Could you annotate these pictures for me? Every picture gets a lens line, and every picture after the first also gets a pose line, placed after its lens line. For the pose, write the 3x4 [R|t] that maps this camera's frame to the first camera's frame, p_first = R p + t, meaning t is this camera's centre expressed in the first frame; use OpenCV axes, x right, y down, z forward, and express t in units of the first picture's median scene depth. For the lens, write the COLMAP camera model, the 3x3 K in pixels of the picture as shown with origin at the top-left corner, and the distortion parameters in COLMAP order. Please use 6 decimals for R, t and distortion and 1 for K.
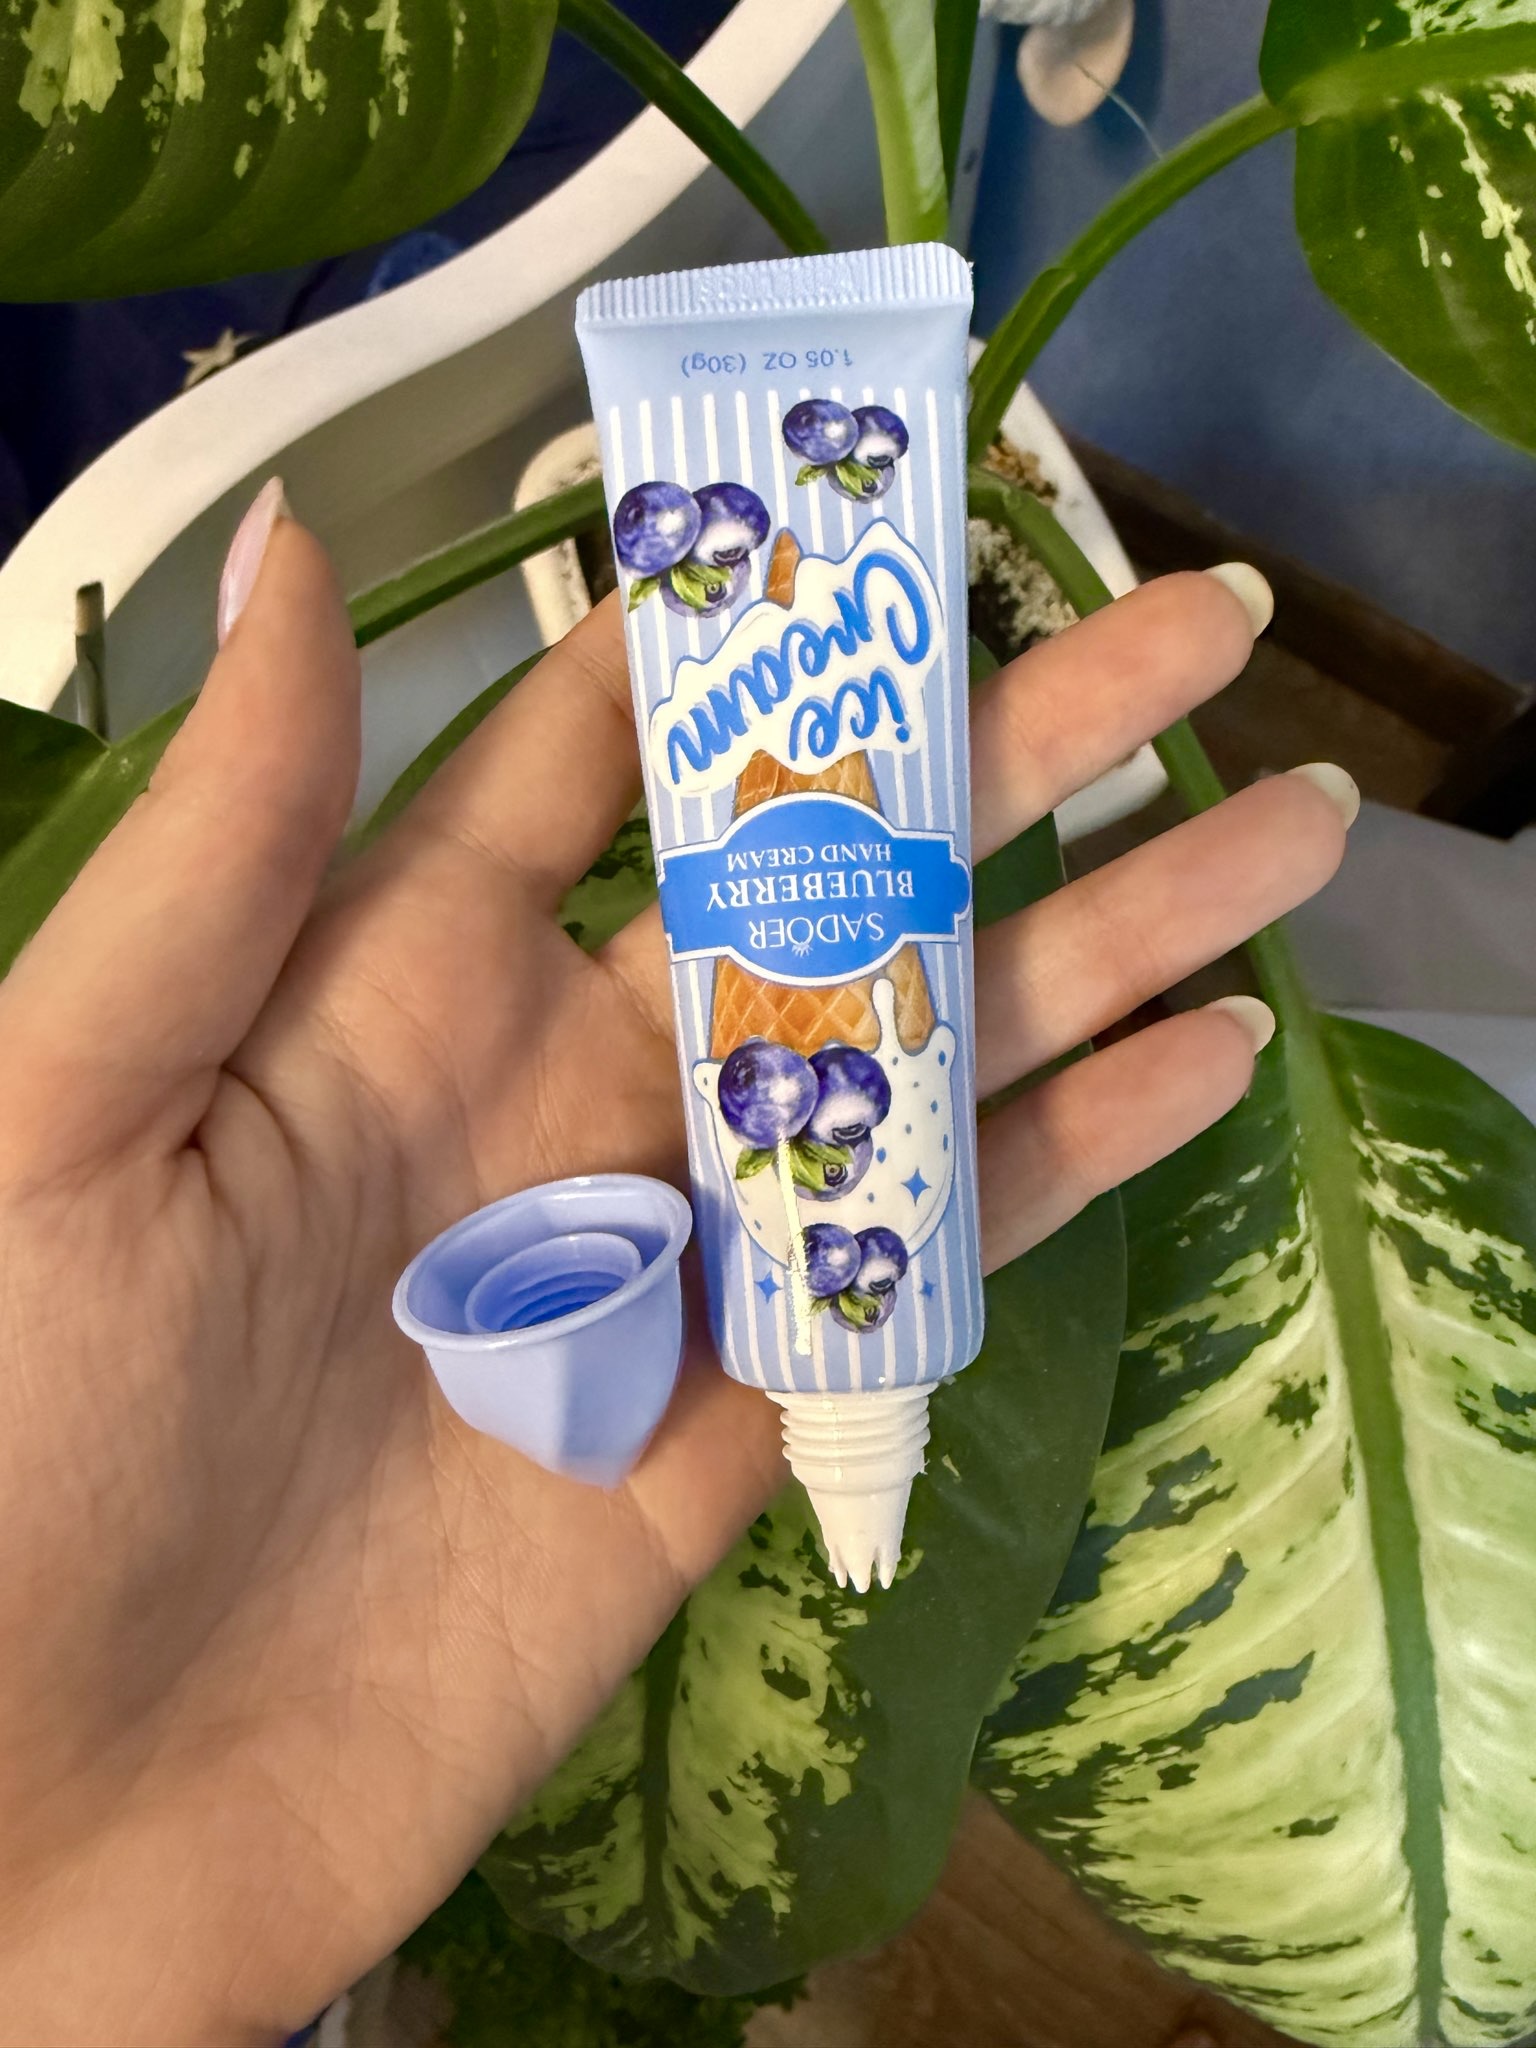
lens RADIAL K [[1533.6, 0, 765.7], [0, 1533.6, 899.0], [0, 0, 1]] dist [0.002485, -0.001158]
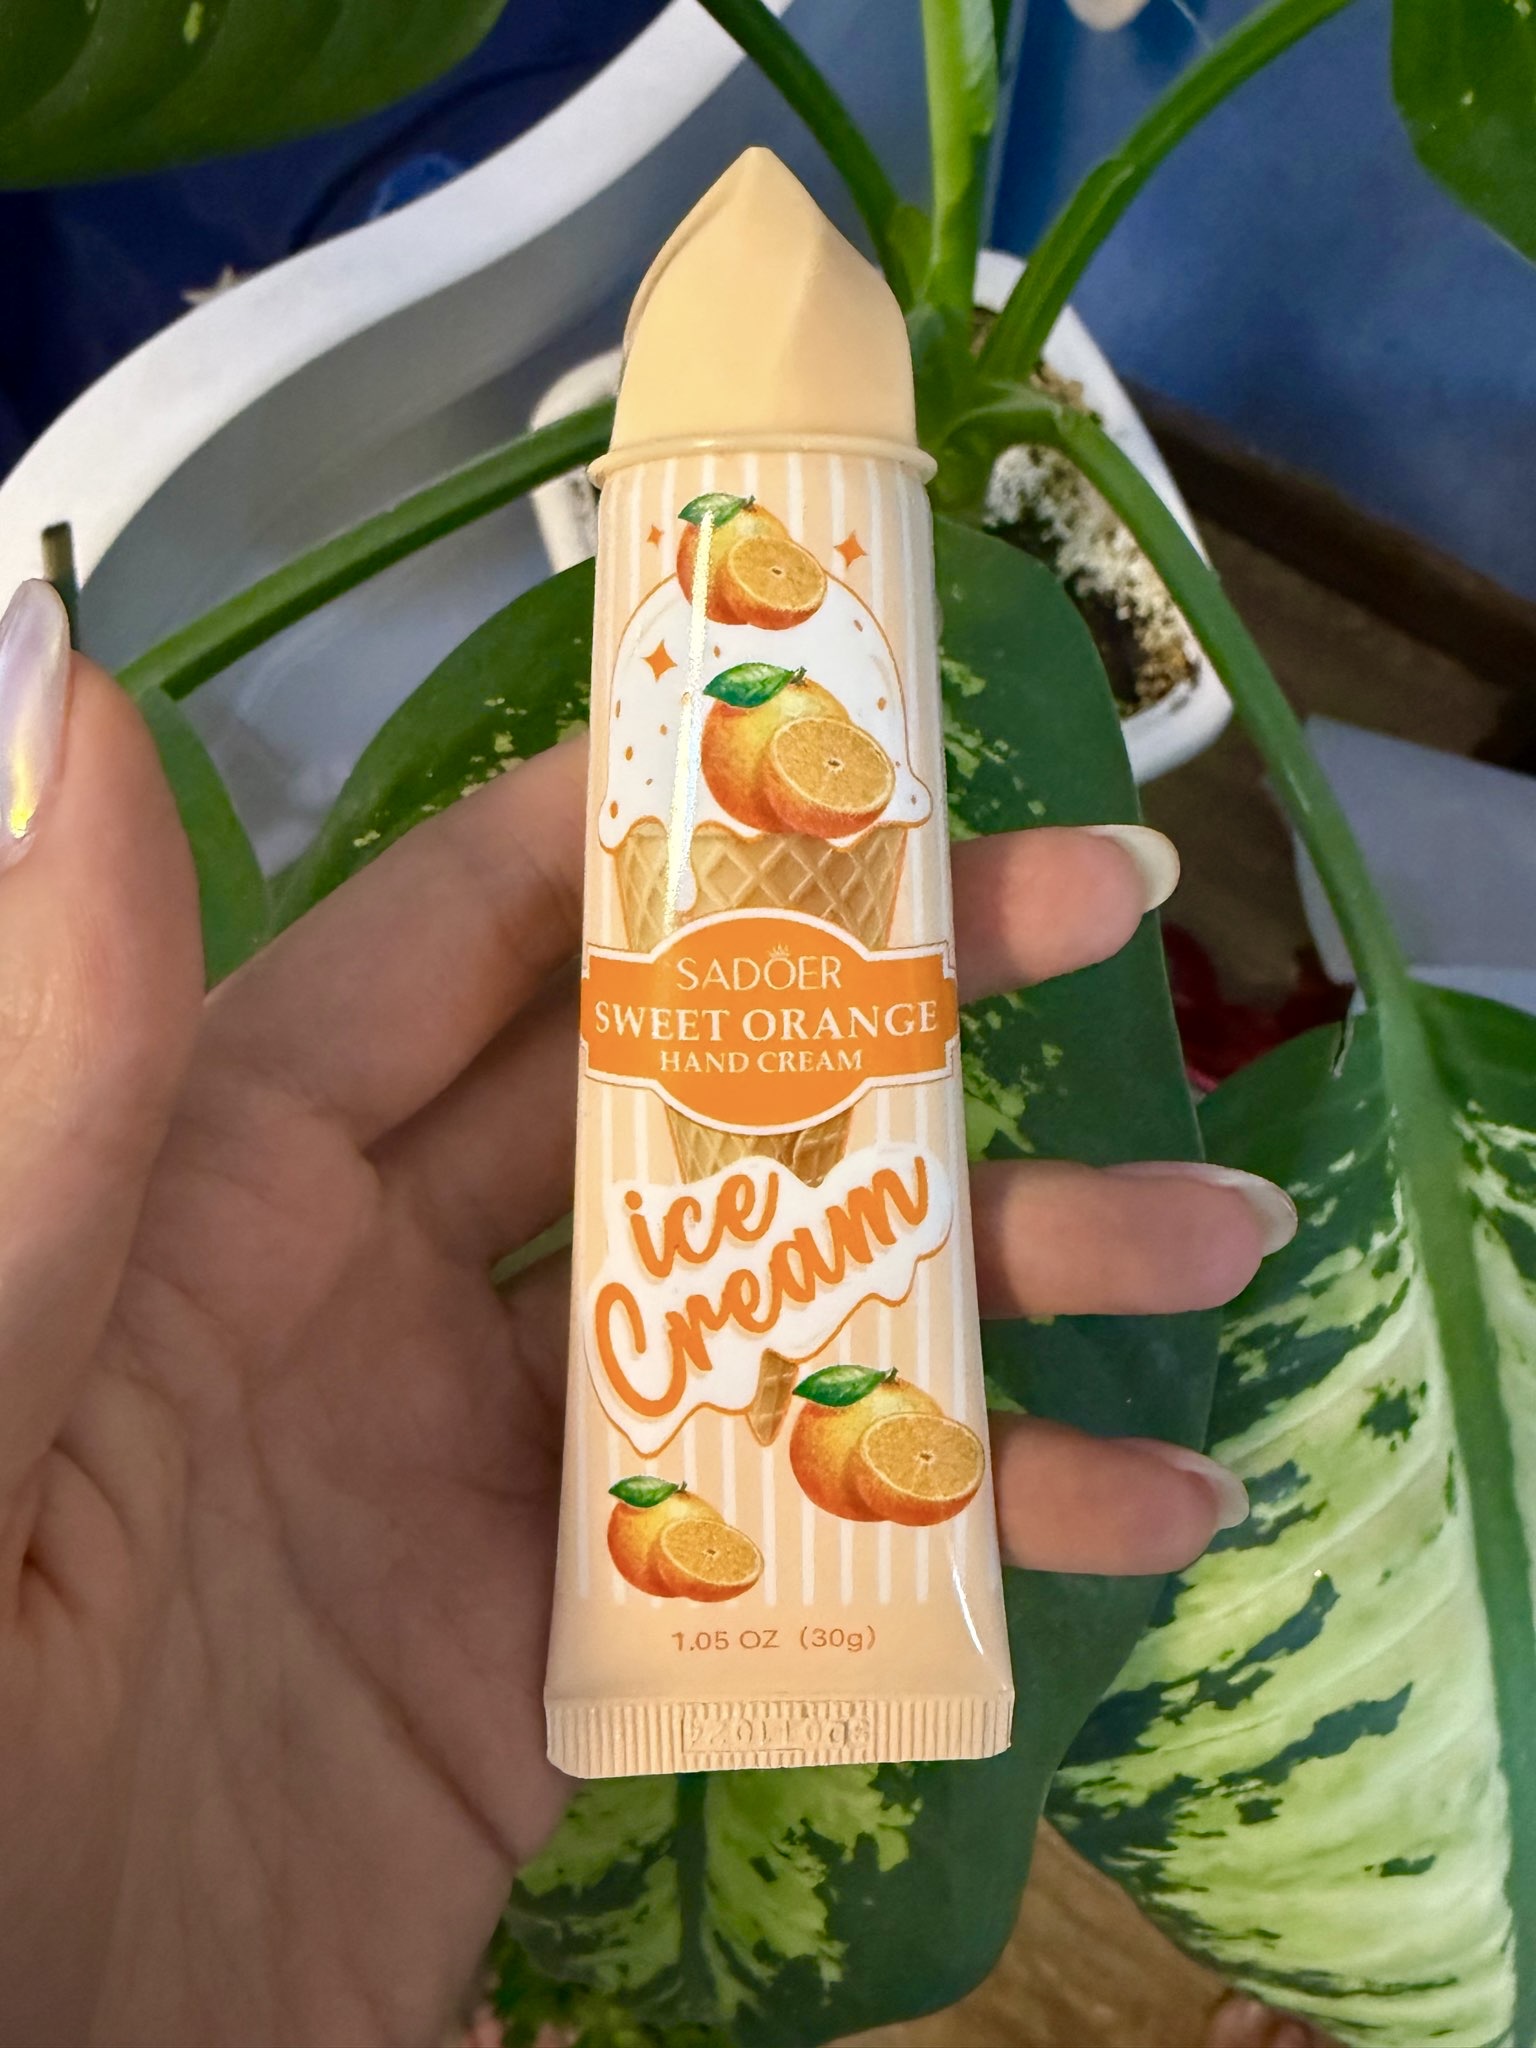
lens RADIAL K [[1535.3, 0, 769.4], [0, 1535.3, 915.5], [0, 0, 1]] dist [0.002119, 0.000296]
pose [[0.999807, -0.010481, -0.016621, -0.004191], [0.011131, 0.999159, 0.039467, -0.004868], [0.016193, -0.039645, 0.999083, 0.098499]]
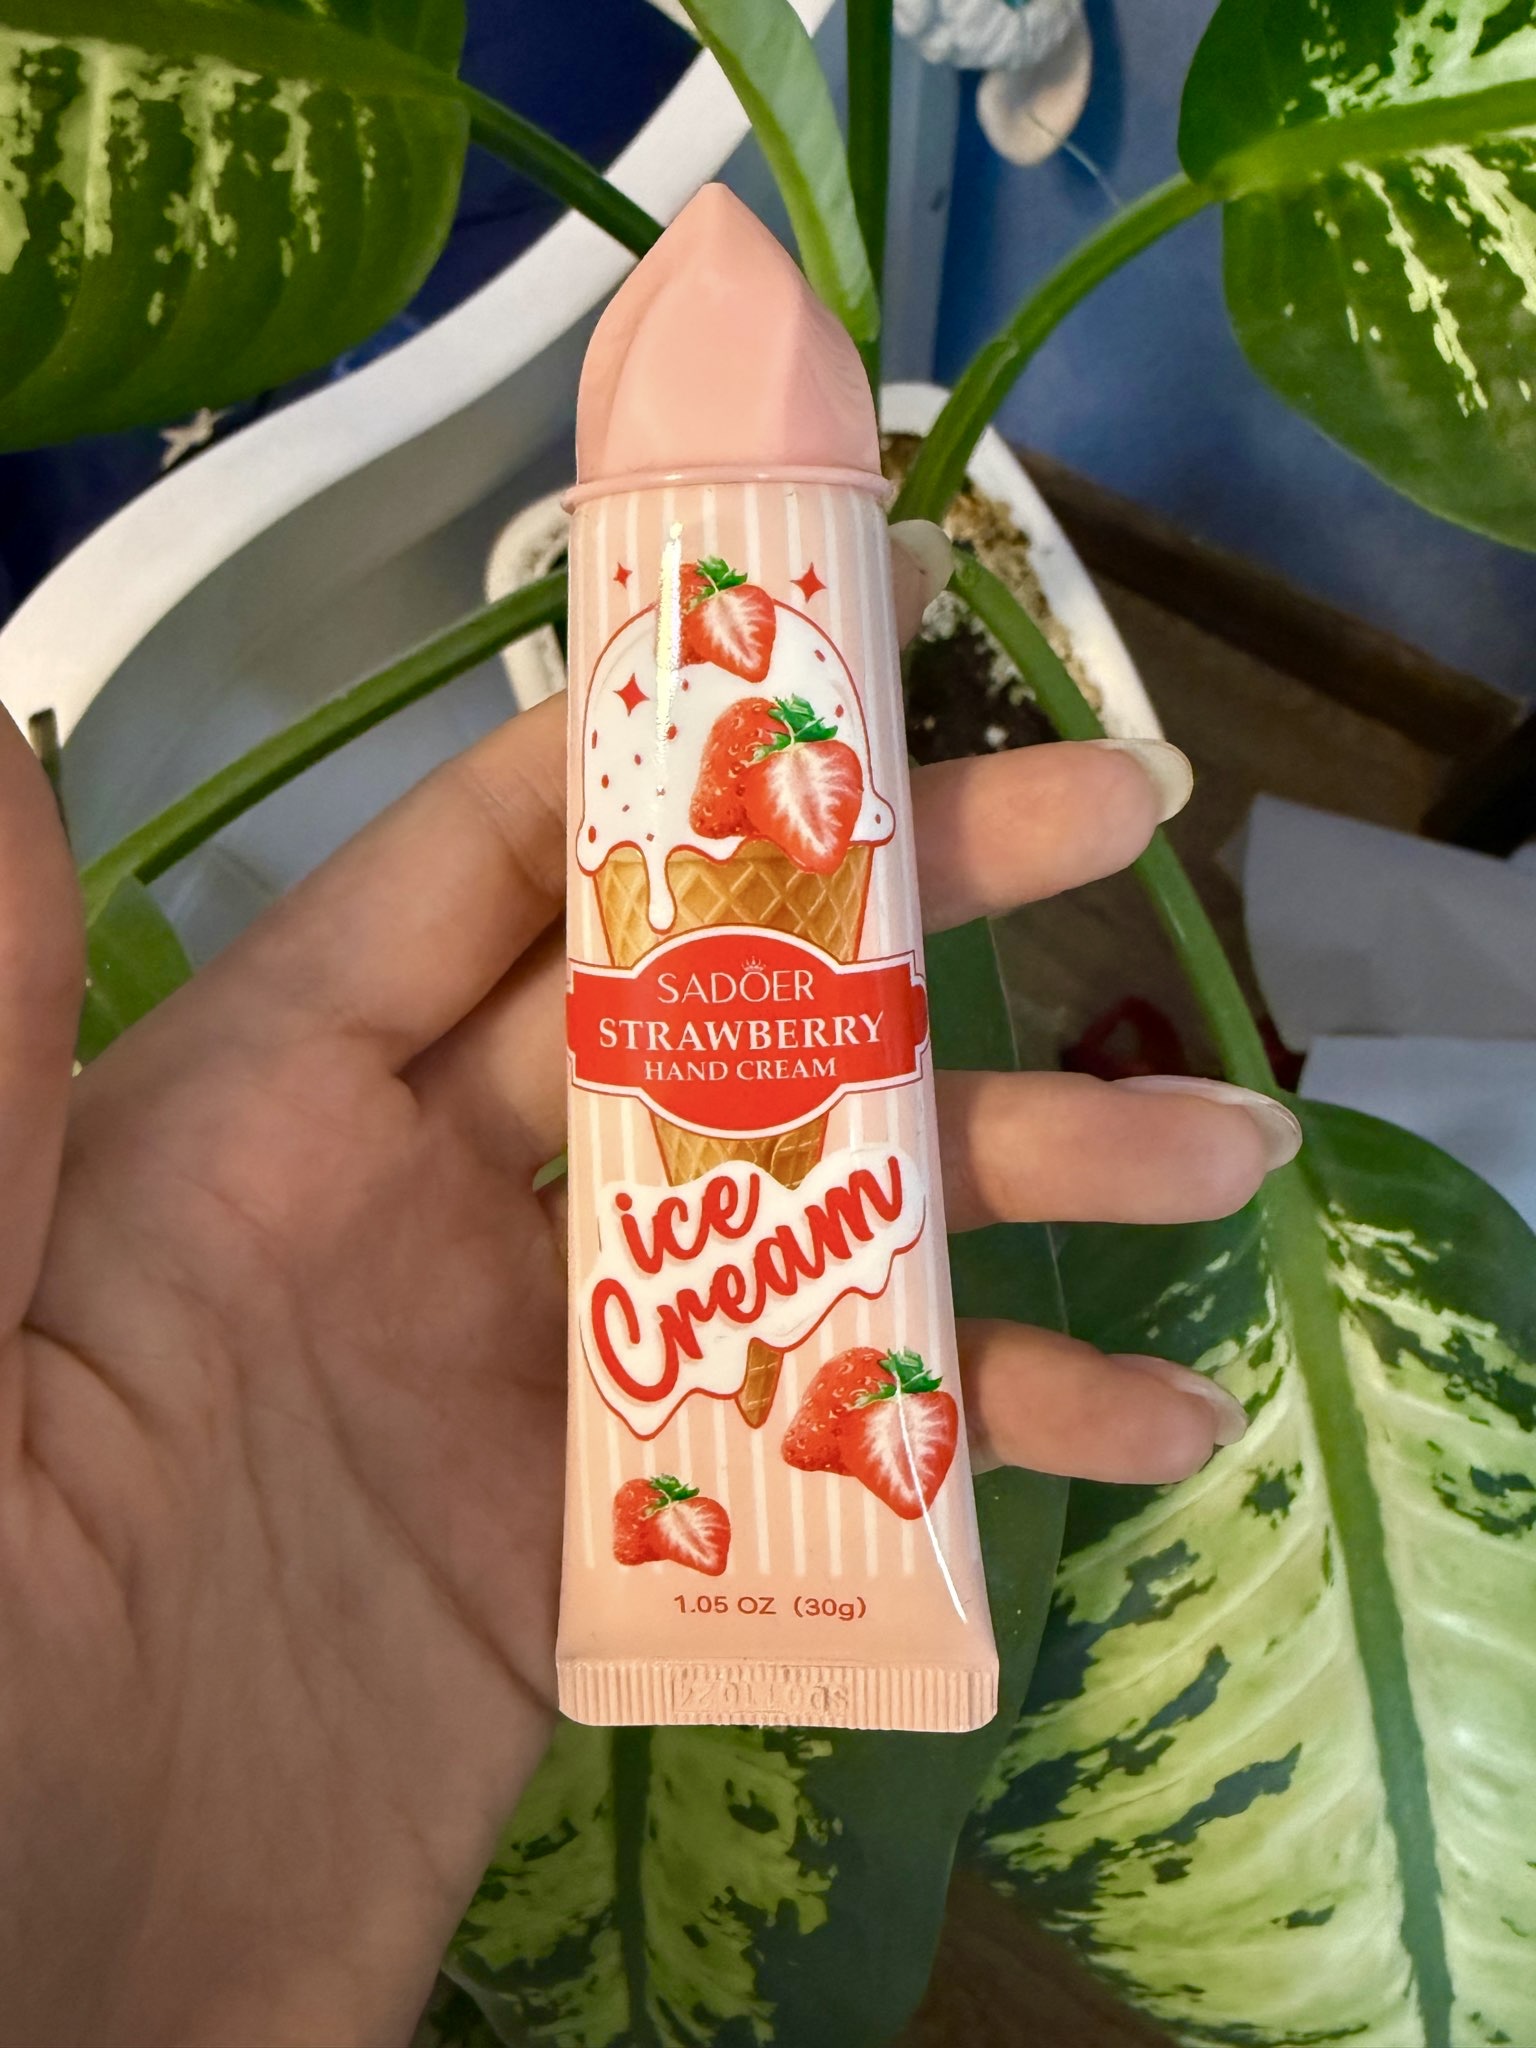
lens RADIAL K [[1535.3, 0, 769.4], [0, 1535.3, 915.5], [0, 0, 1]] dist [0.002119, 0.000296]
pose [[0.999025, -0.042984, -0.010077, 0.045982], [0.042939, 0.999067, -0.004711, -0.053631], [0.010270, 0.004273, 0.999938, 0.000360]]
